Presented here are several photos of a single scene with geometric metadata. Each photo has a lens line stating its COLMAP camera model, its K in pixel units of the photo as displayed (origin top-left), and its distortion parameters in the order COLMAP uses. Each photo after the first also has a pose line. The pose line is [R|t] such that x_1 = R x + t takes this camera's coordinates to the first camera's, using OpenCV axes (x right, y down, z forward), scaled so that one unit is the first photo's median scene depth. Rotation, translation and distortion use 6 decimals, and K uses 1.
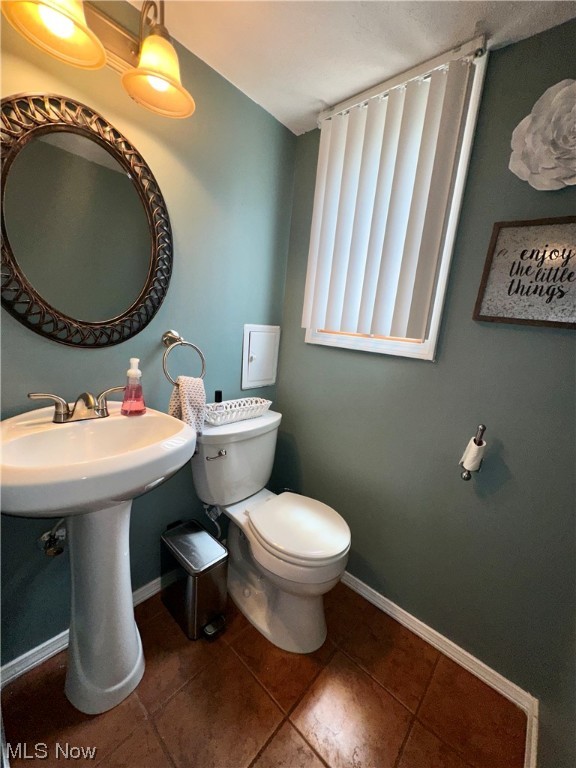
lens RADIAL K [[306.2, 0, 288.8], [0, 306.2, 382.5], [0, 0, 1]] dist [0.000814, -0.000929]
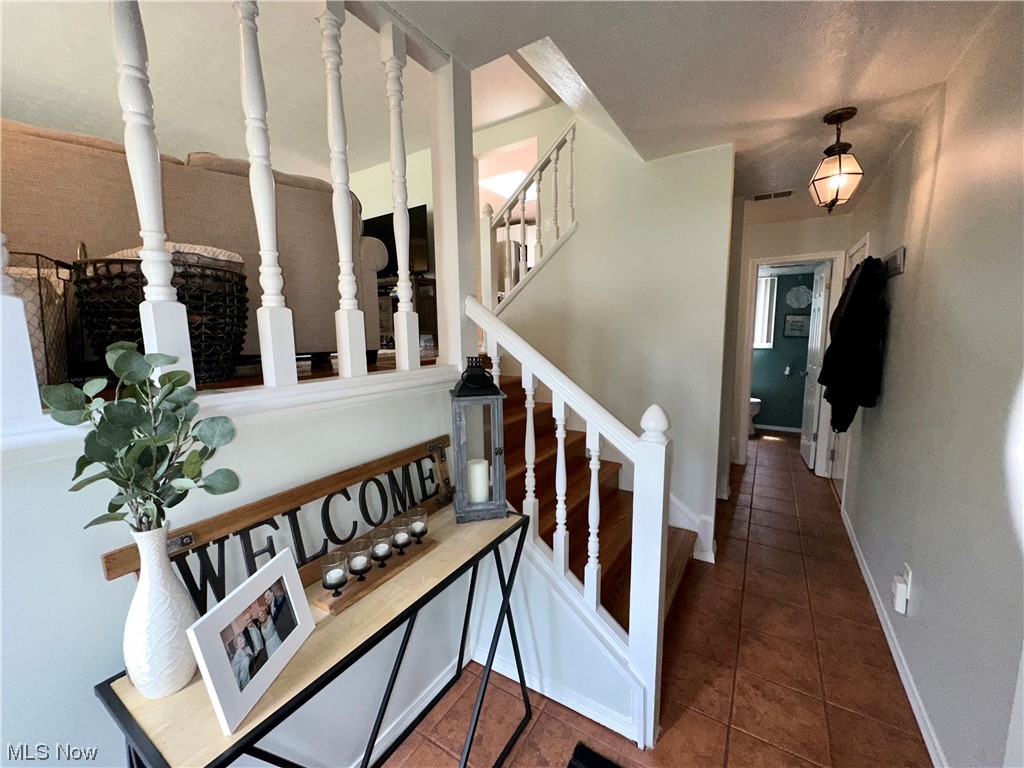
lens RADIAL K [[408.2, 0, 511.5], [0, 408.2, 387.3], [0, 0, 1]] dist [0.000814, -0.000929]
pose [[0.982052, -0.119830, 0.145651, -3.746732], [0.127336, 0.990913, -0.043319, 0.227059], [-0.139137, 0.061088, 0.988387, -3.753995]]
